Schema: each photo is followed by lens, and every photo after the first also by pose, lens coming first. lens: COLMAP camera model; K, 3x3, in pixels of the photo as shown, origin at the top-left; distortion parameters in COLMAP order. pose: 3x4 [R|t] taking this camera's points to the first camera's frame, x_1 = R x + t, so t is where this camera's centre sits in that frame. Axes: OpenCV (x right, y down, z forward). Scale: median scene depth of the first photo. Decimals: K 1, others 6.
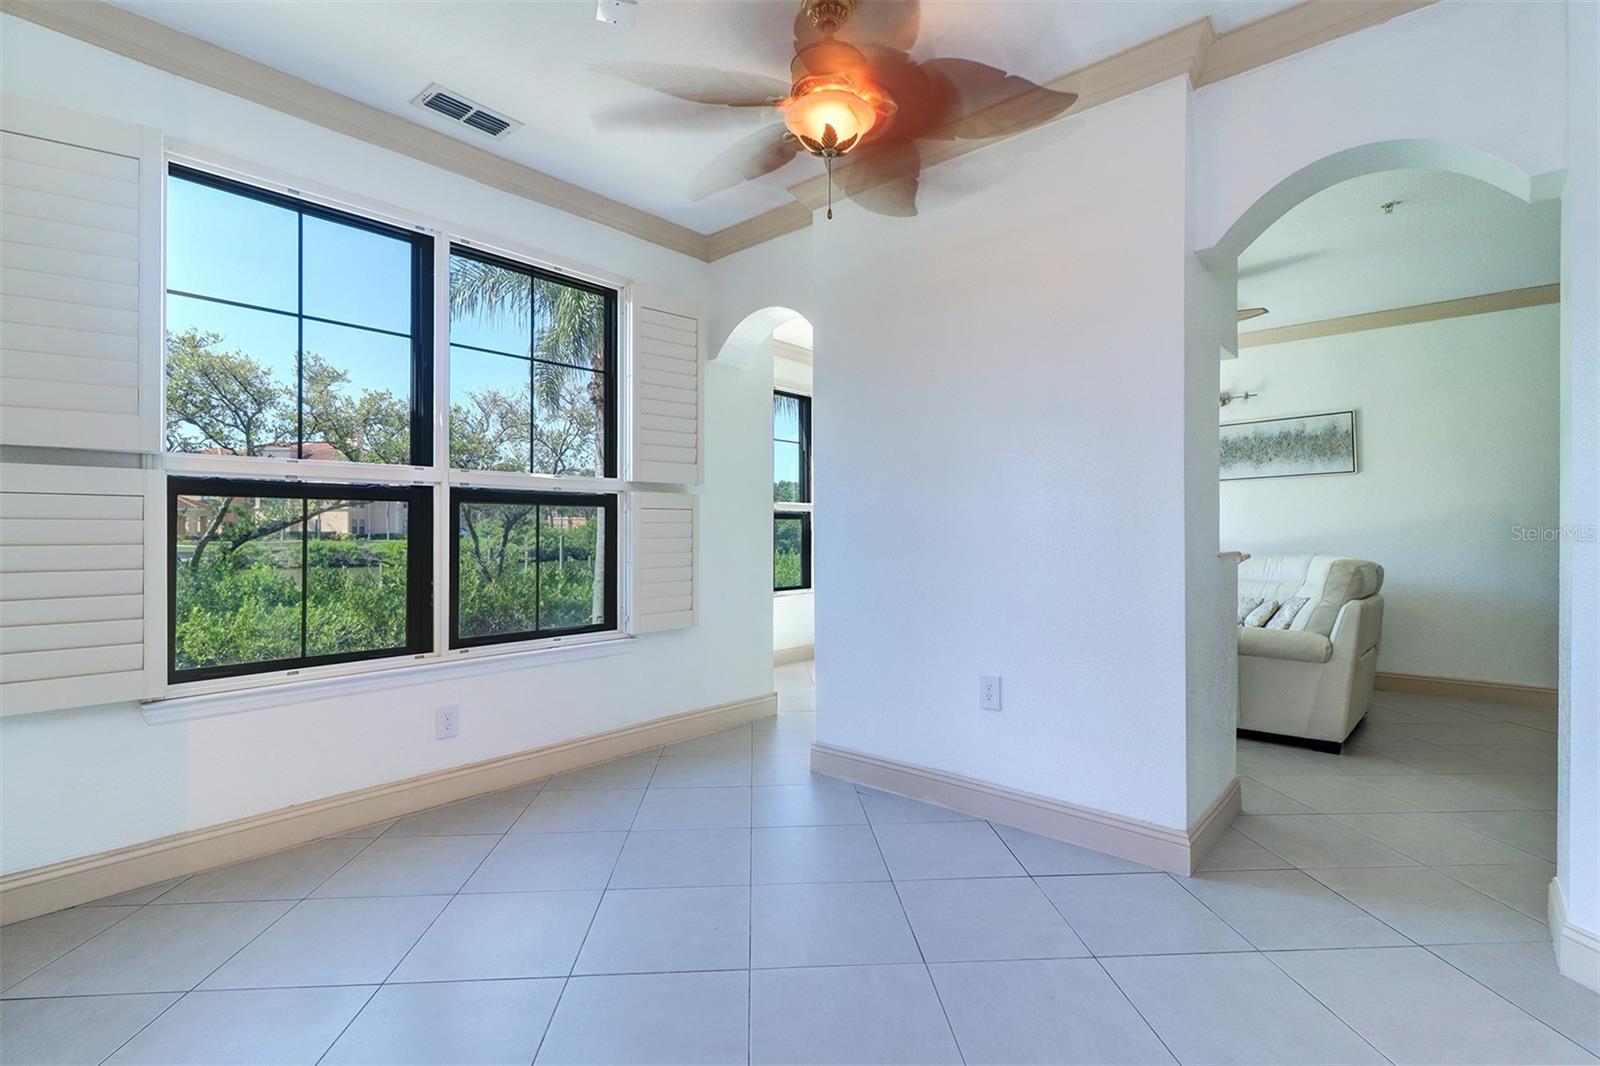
lens RADIAL K [[746.8, 0, 803.9], [0, 746.8, 541.9], [0, 0, 1]] dist [-0.001222, -0.000648]
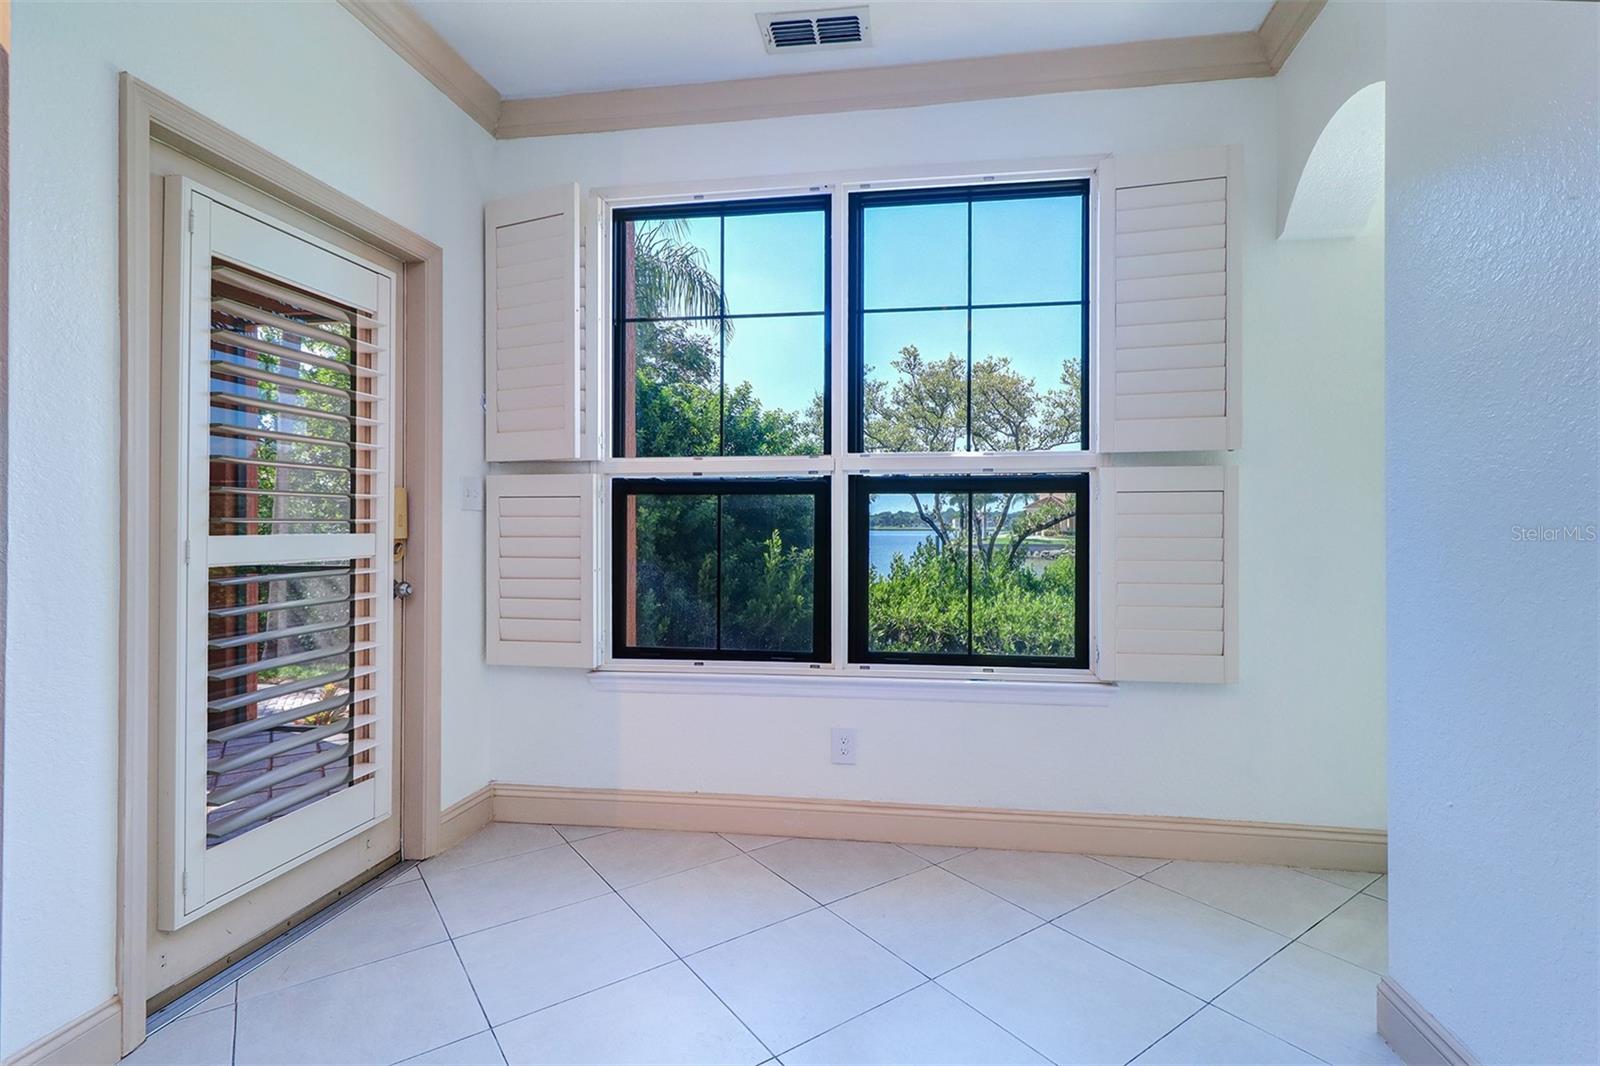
lens RADIAL K [[763.1, 0, 800.0], [0, 763.1, 533.0], [0, 0, 1]] dist [-0.002634, -0.000157]
pose [[0.538519, 0.006588, -0.842587, 0.239242], [-0.012057, 0.999927, 0.000112, -0.006148], [0.842527, 0.010099, 0.538560, 0.470735]]
